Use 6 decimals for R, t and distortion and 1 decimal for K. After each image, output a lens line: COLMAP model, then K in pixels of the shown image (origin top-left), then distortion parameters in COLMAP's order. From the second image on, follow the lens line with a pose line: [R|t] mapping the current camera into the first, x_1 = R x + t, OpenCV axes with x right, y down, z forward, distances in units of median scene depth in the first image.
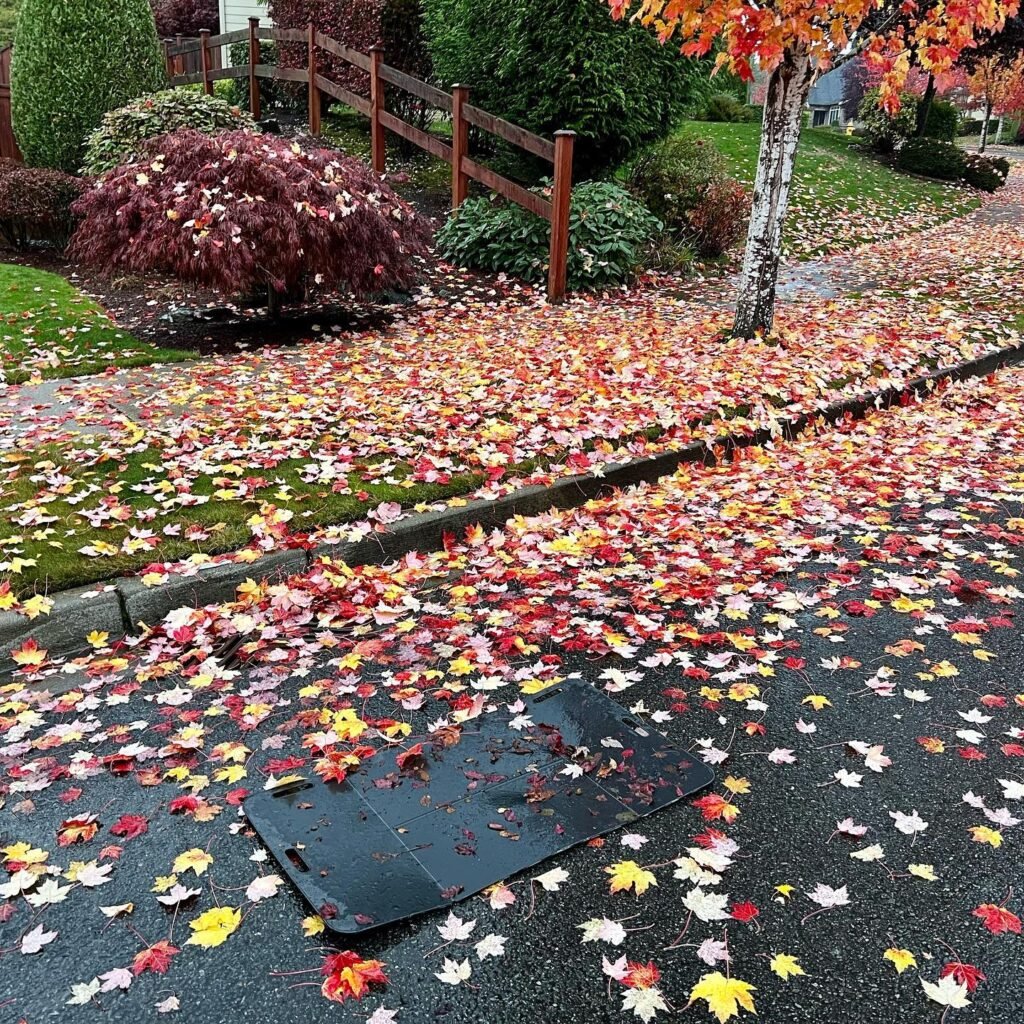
lens RADIAL K [[1041.6, 0, 512.0], [0, 1041.6, 512.0], [0, 0, 1]] dist [0.091283, -0.185085]
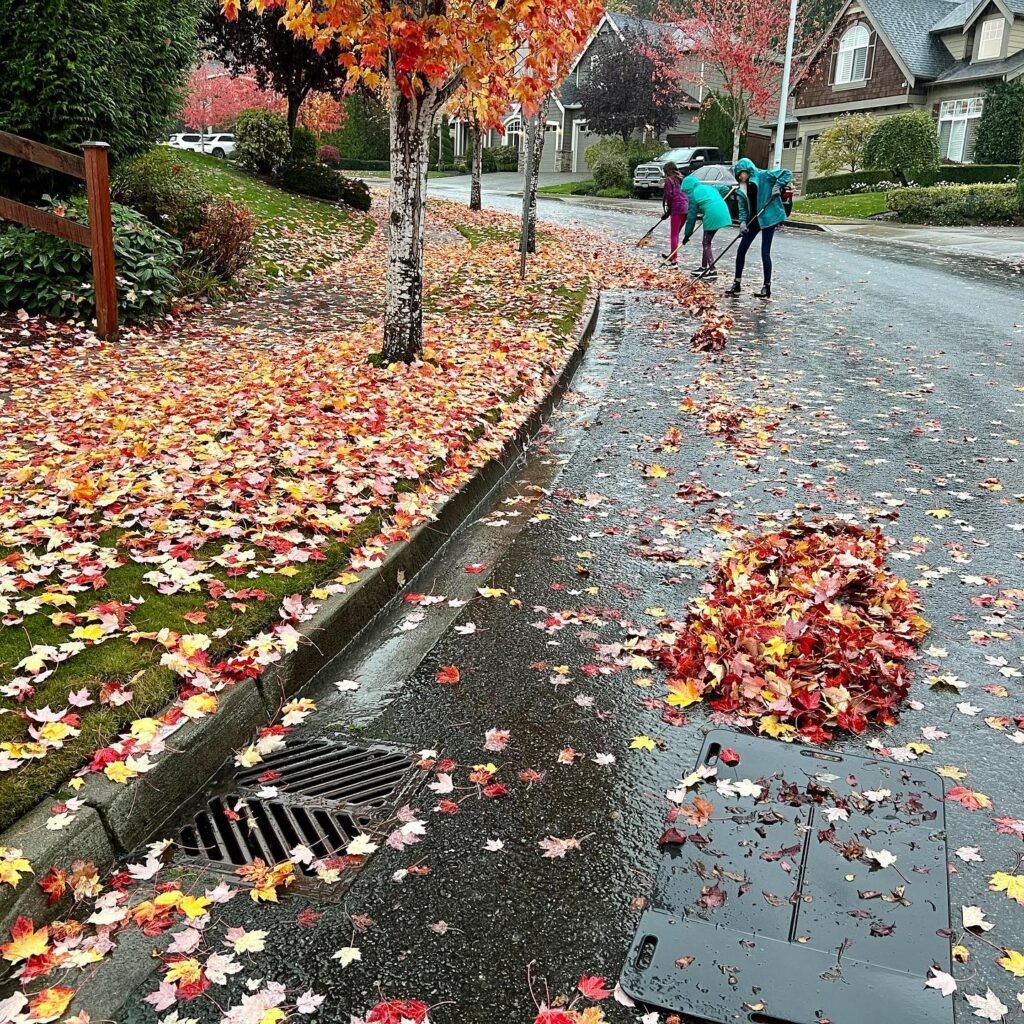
lens RADIAL K [[1028.6, 0, 513.9], [0, 1028.6, 535.4], [0, 0, 1]] dist [0.062597, -0.090989]
pose [[0.799805, -0.185934, 0.570736, -0.296477], [0.181695, 0.981202, 0.065035, -0.052337], [-0.572100, 0.051685, 0.818554, 0.164520]]
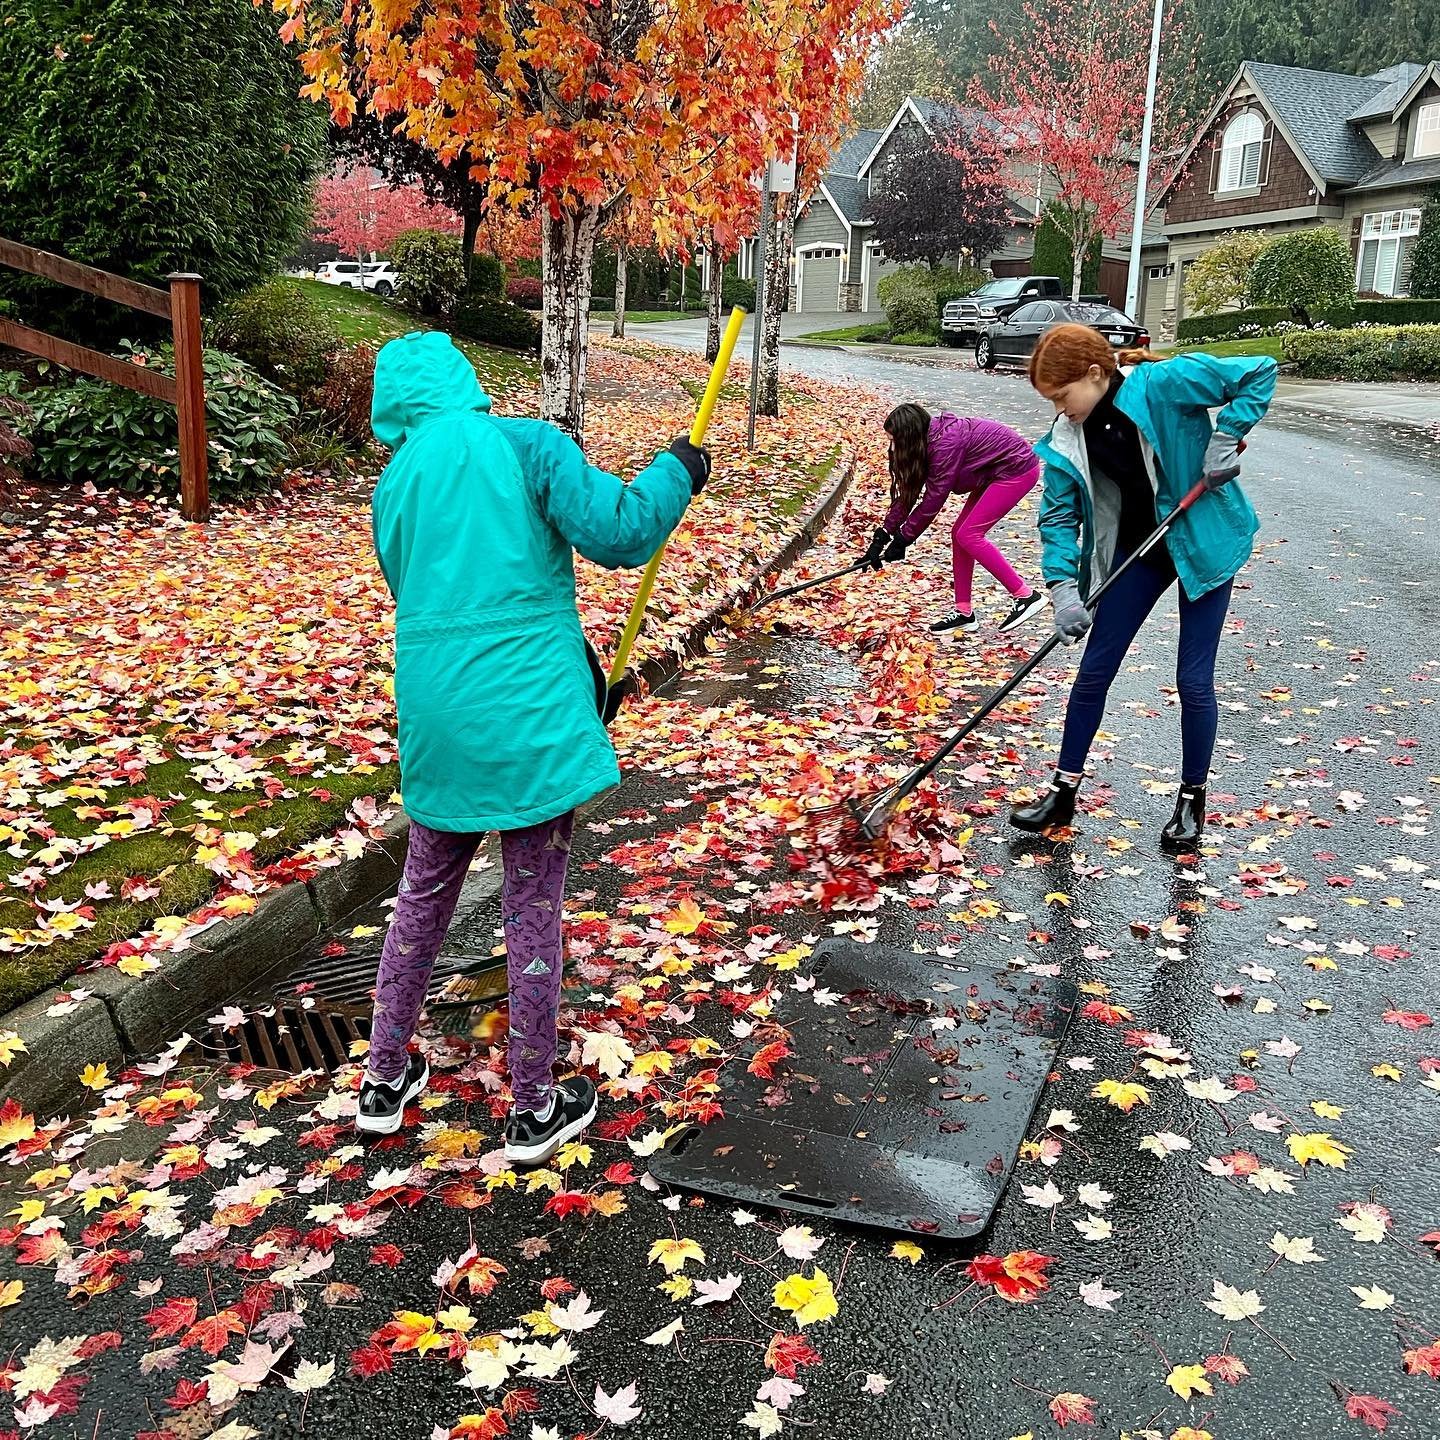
lens RADIAL K [[1451.2, 0, 745.5], [0, 1451.2, 734.9], [0, 0, 1]] dist [0.078935, -0.137249]
pose [[0.819263, -0.148905, 0.553747, -0.301966], [0.176008, 0.984379, 0.004303, -0.006591], [-0.545738, 0.093939, 0.832674, 0.038625]]
